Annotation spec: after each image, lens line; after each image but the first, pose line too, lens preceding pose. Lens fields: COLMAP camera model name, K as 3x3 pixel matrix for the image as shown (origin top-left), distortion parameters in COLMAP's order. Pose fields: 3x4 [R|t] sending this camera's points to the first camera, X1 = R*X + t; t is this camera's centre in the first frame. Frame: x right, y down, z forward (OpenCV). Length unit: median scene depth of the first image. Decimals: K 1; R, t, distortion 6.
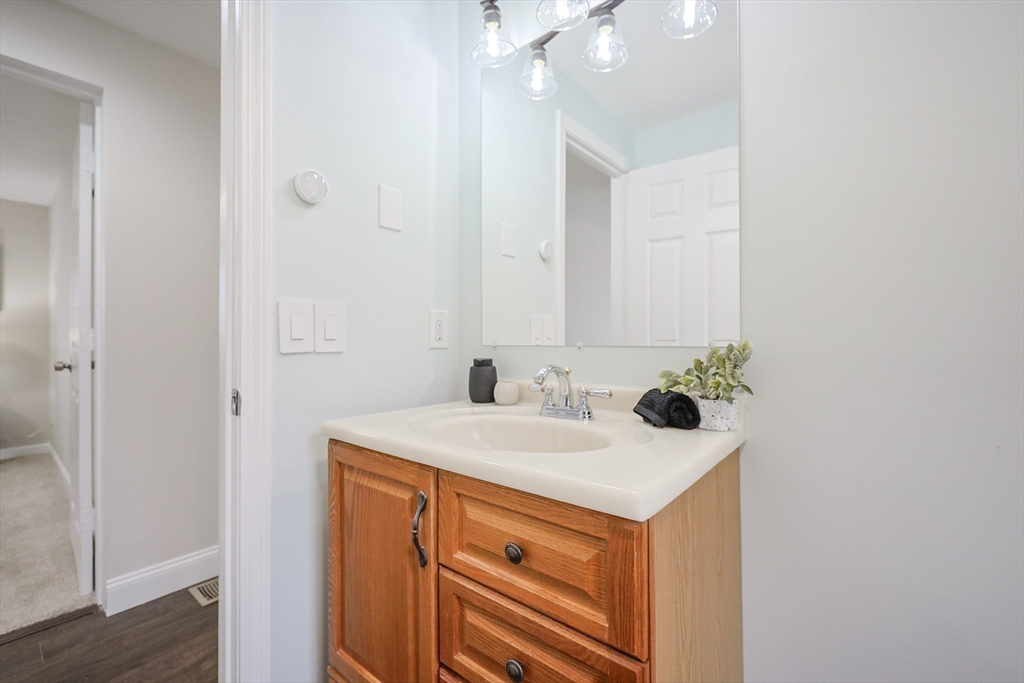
lens RADIAL K [[445.2, 0, 508.7], [0, 445.2, 336.3], [0, 0, 1]] dist [0.017464, -0.000030]
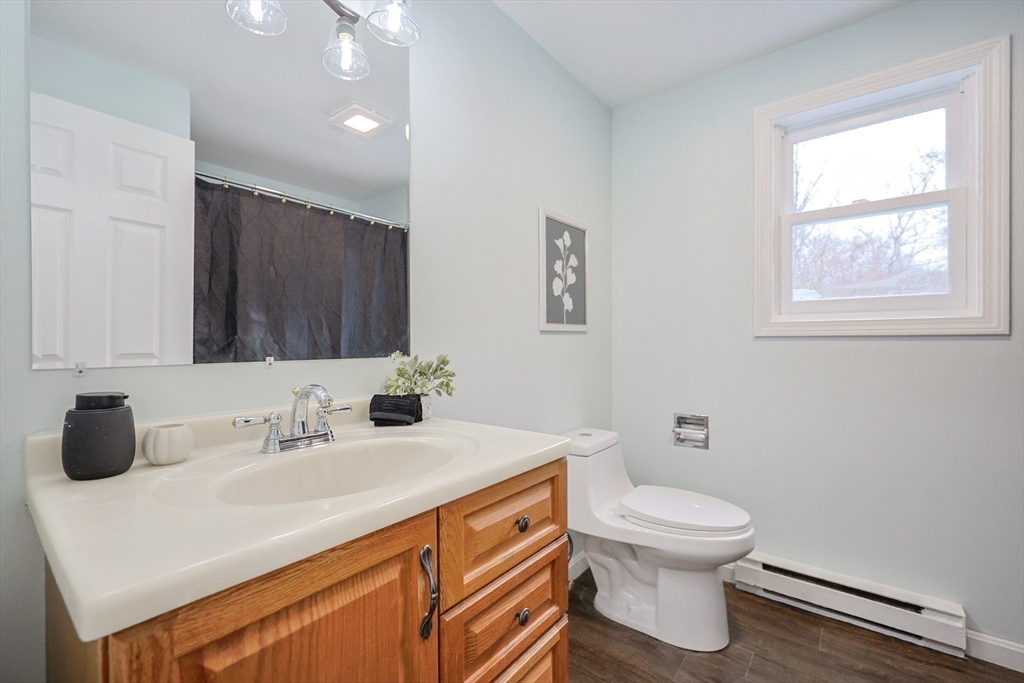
lens RADIAL K [[432.6, 0, 510.0], [0, 432.6, 347.6], [0, 0, 1]] dist [0.000595, 0.000054]
pose [[-0.022388, -0.004573, 0.999739, -0.879623], [0.000240, 0.999989, 0.004579, -0.007419], [-0.999749, 0.000342, -0.022386, 0.790081]]
